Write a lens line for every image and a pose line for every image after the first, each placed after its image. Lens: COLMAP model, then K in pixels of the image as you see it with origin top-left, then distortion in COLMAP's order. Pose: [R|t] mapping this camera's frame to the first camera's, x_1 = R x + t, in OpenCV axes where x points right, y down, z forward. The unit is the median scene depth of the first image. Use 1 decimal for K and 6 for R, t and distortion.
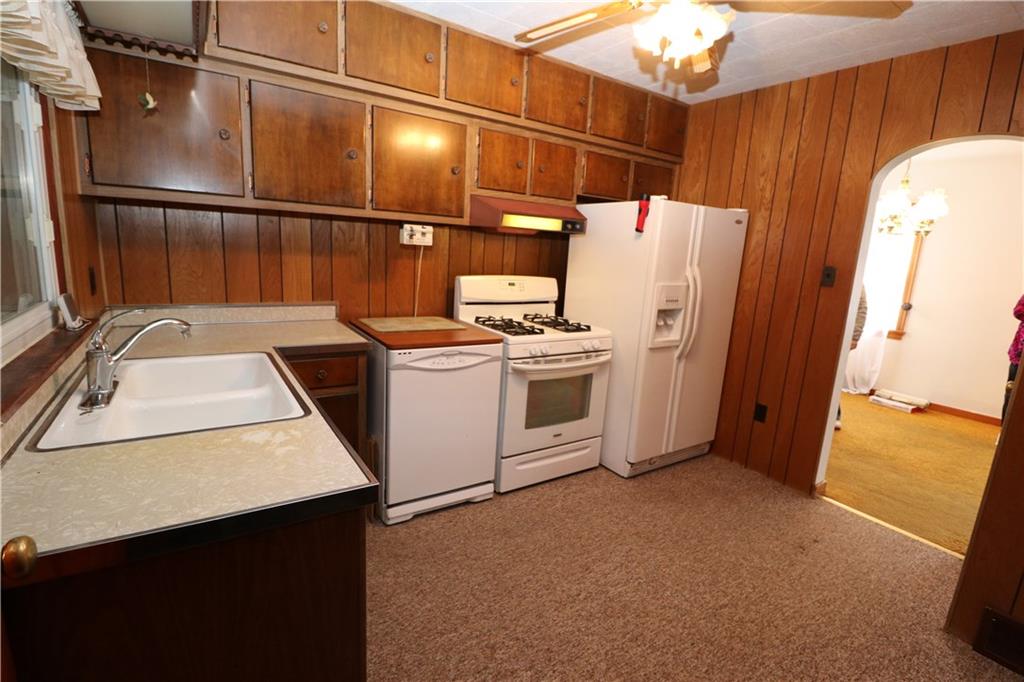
lens RADIAL K [[475.7, 0, 511.2], [0, 475.7, 341.7], [0, 0, 1]] dist [-0.004247, -0.009378]
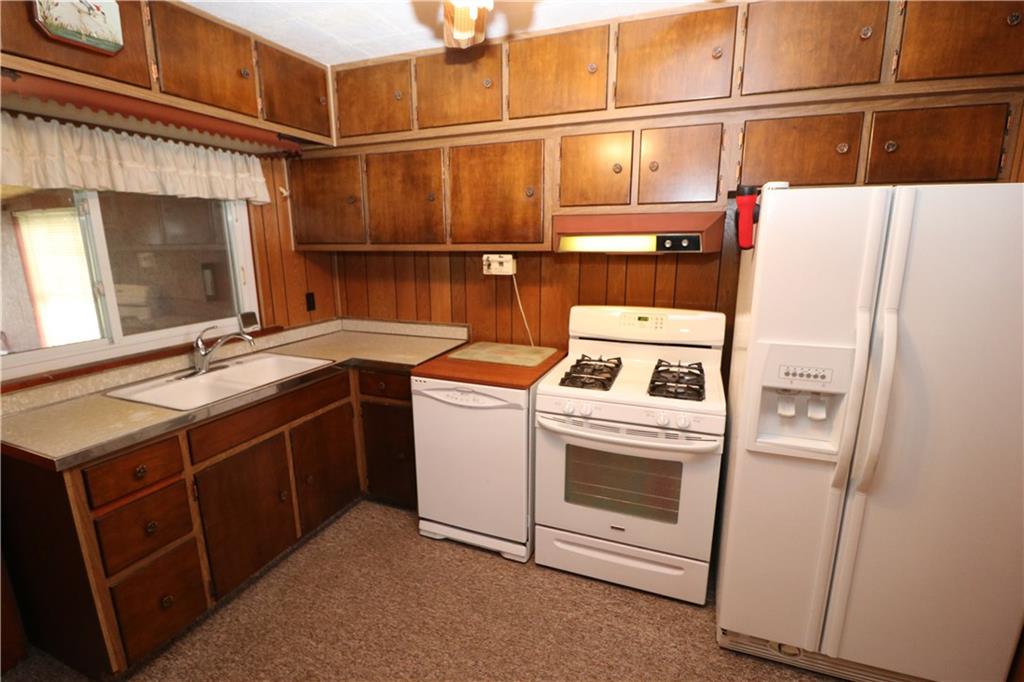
lens RADIAL K [[475.7, 0, 513.4], [0, 475.7, 341.9], [0, 0, 1]] dist [-0.004247, -0.009378]
pose [[0.568873, 0.113598, -0.814543, 0.622891], [-0.121048, 0.991193, 0.053694, -0.119886], [0.813469, 0.068054, 0.577613, 0.460113]]
